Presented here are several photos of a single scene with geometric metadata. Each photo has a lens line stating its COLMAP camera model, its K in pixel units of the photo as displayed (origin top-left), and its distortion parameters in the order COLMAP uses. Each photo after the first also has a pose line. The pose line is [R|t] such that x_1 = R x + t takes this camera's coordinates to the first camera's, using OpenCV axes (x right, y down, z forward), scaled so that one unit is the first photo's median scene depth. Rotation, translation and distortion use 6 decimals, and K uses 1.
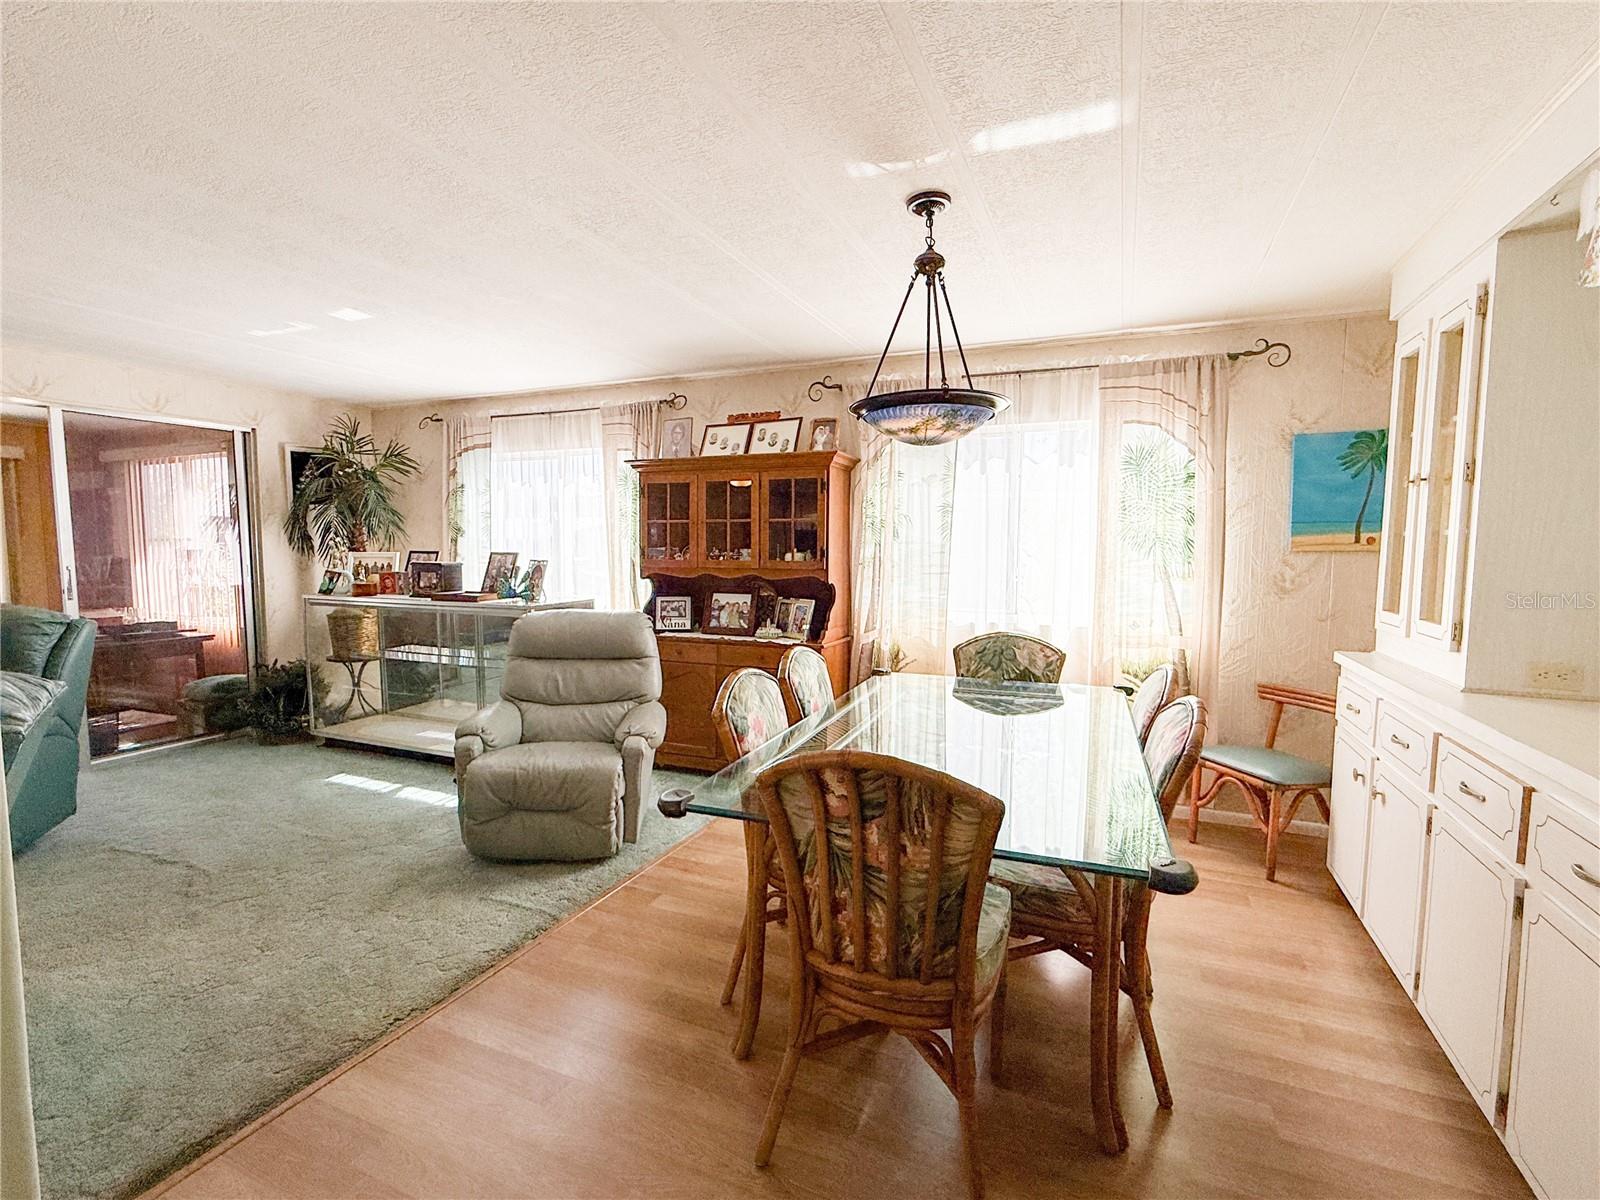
lens RADIAL K [[735.0, 0, 799.7], [0, 735.0, 598.7], [0, 0, 1]] dist [0.000109, 0.000740]
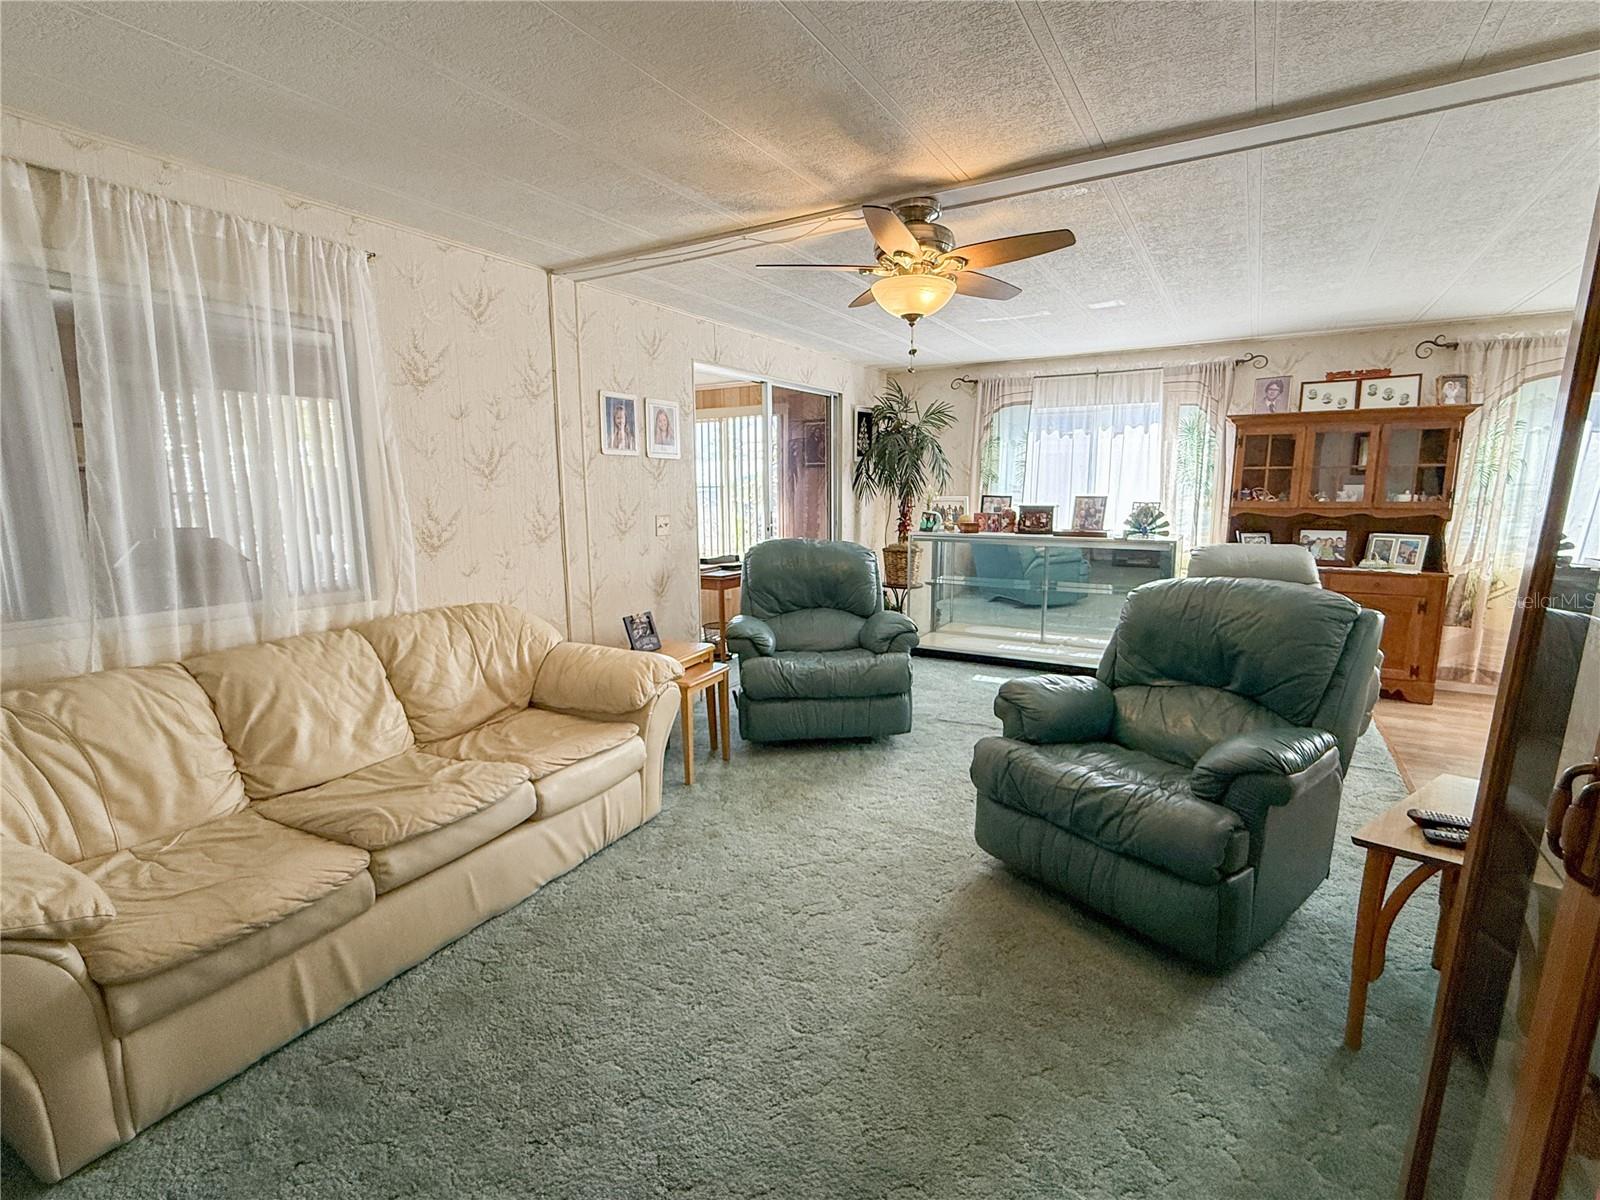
lens RADIAL K [[735.0, 0, 799.1], [0, 735.0, 605.7], [0, 0, 1]] dist [0.000109, 0.000740]
pose [[0.990946, 0.011769, -0.133747, -0.744451], [0.000487, 0.995829, 0.091239, 0.004724], [0.134263, -0.090478, 0.986807, -0.263035]]
